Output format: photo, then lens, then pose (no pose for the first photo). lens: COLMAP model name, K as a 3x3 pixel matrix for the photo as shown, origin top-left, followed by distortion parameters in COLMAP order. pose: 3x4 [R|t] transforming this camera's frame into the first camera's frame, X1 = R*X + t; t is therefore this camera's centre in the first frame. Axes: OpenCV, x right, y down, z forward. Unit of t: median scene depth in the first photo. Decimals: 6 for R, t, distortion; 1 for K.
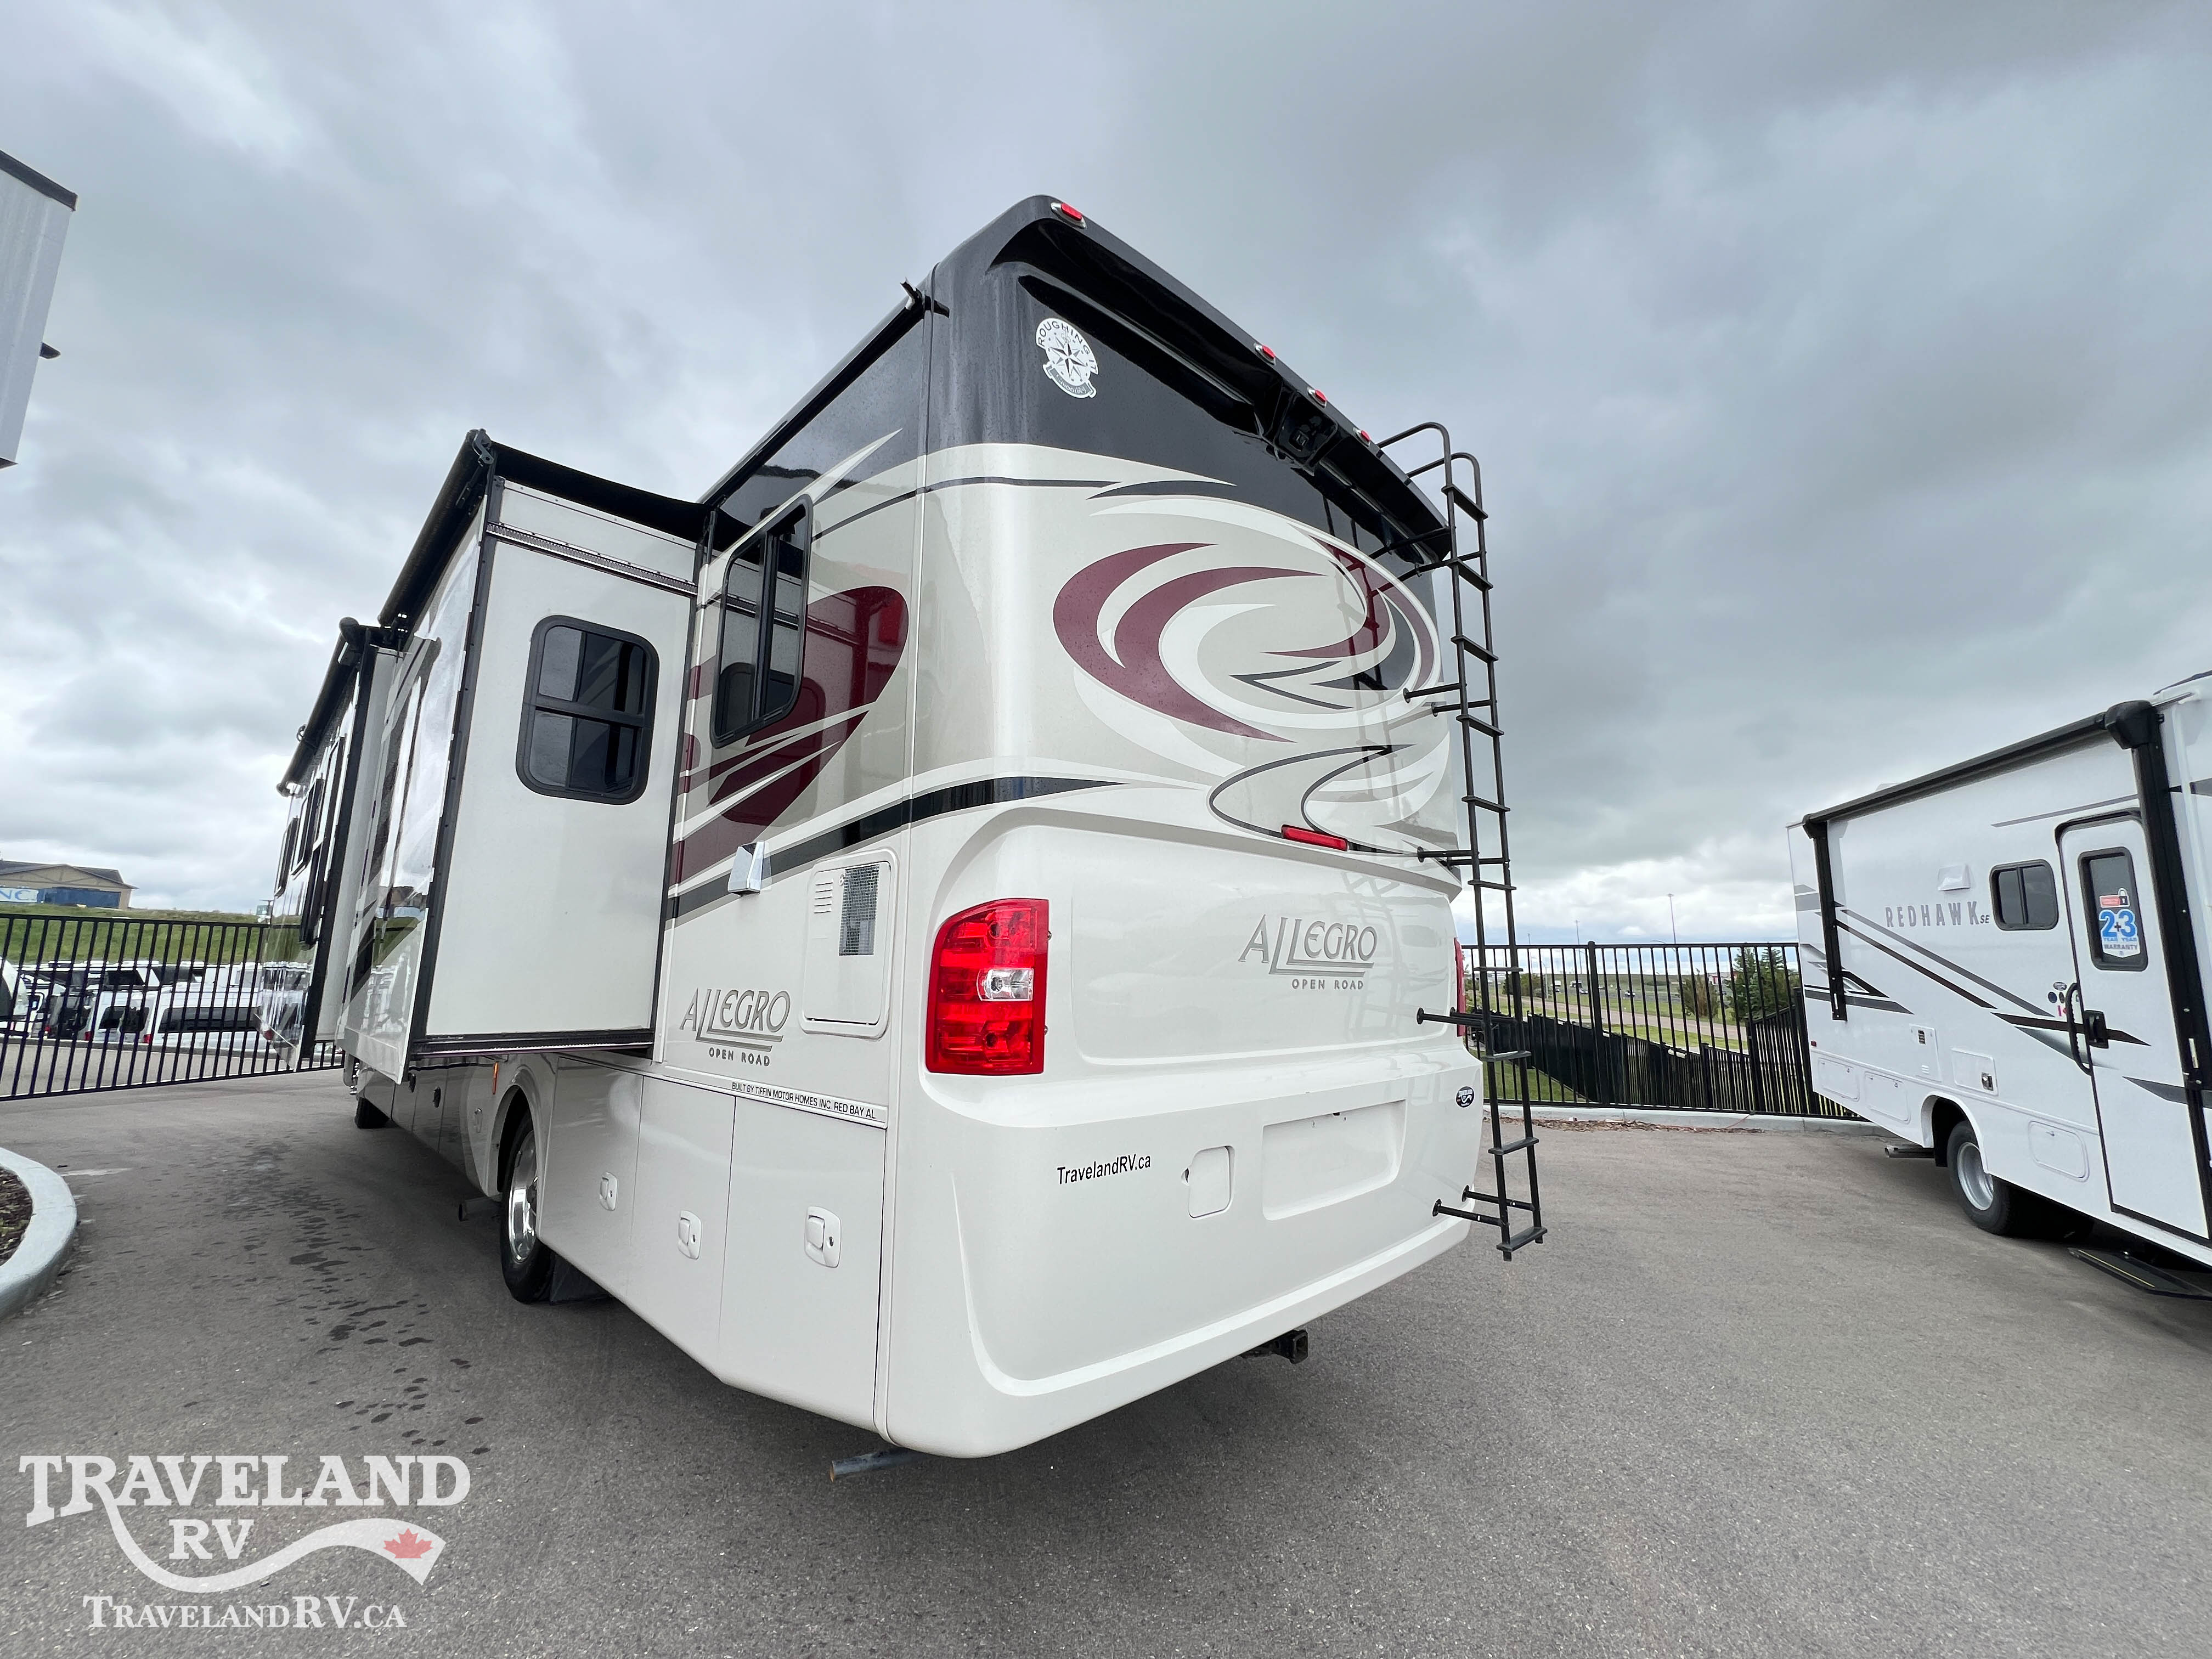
lens RADIAL K [[935.4, 0, 1104.2], [0, 935.4, 812.5], [0, 0, 1]] dist [-0.000097, -0.000104]
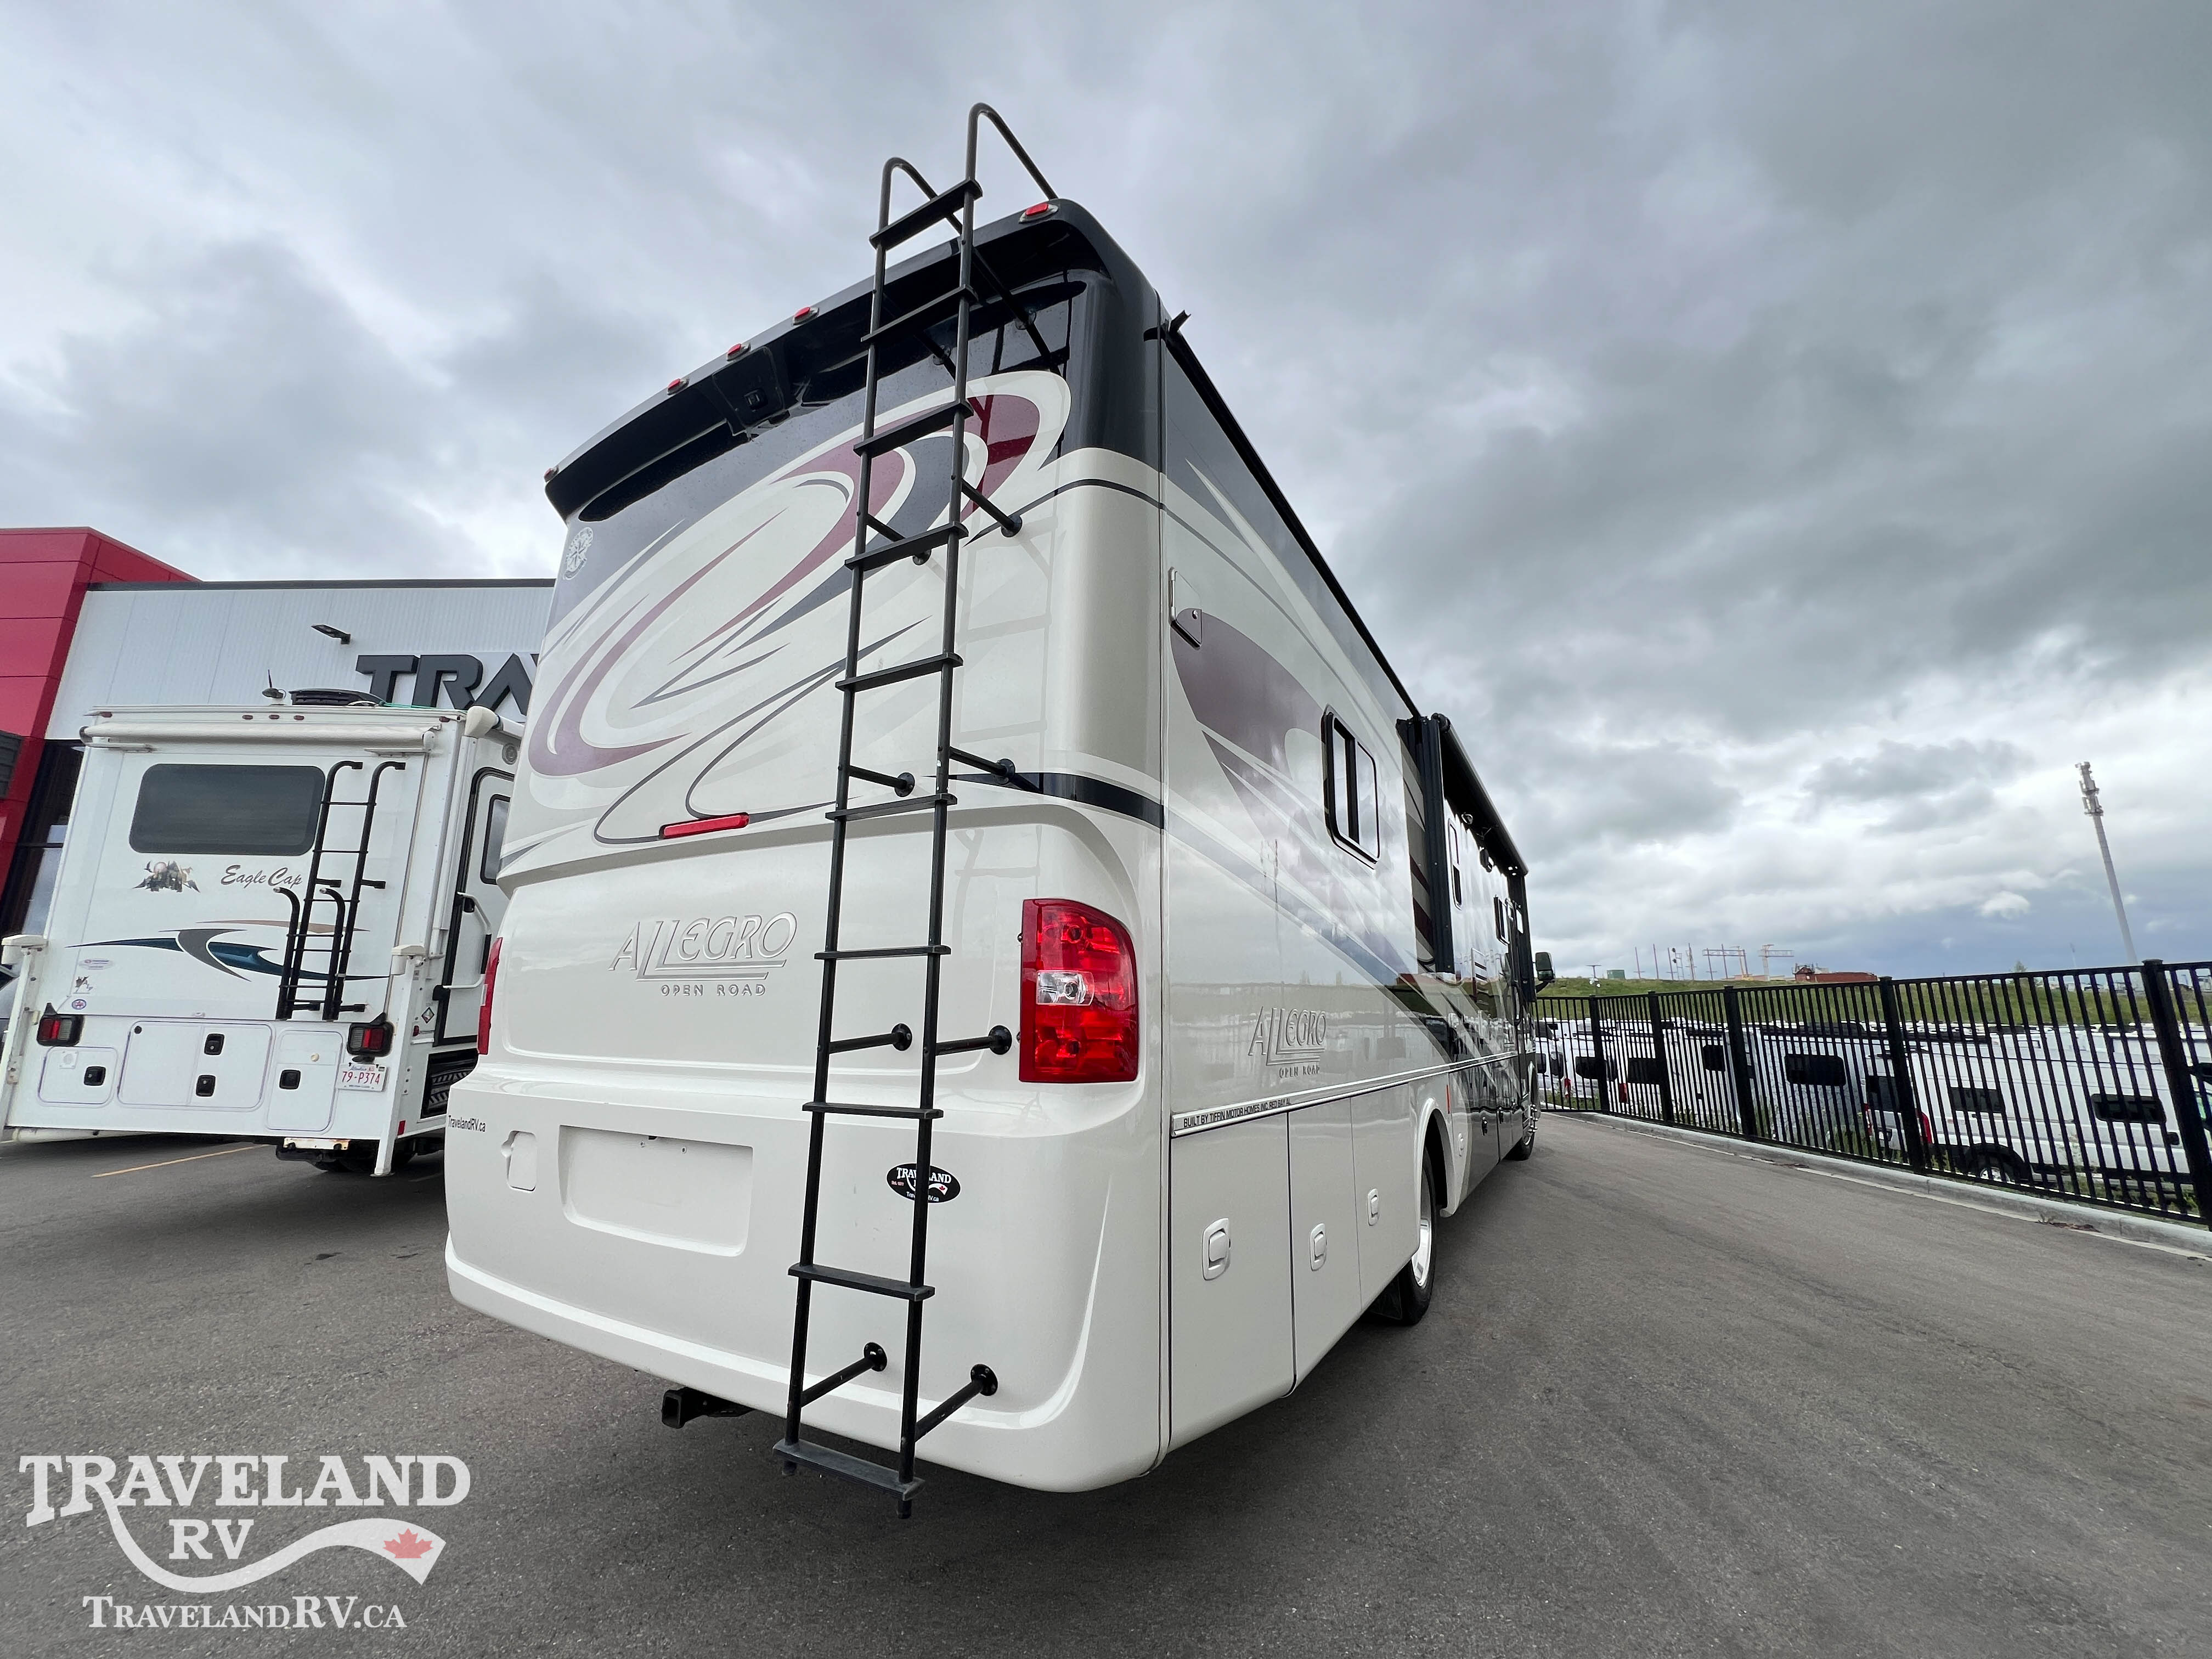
lens RADIAL K [[880.5, 0, 1101.0], [0, 880.5, 826.8], [0, 0, 1]] dist [-0.000931, -0.000001]
pose [[0.243245, -0.218881, -0.944946, 1.119611], [0.167136, 0.969093, -0.181451, 0.245657], [0.955457, -0.113798, 0.272310, 1.138670]]
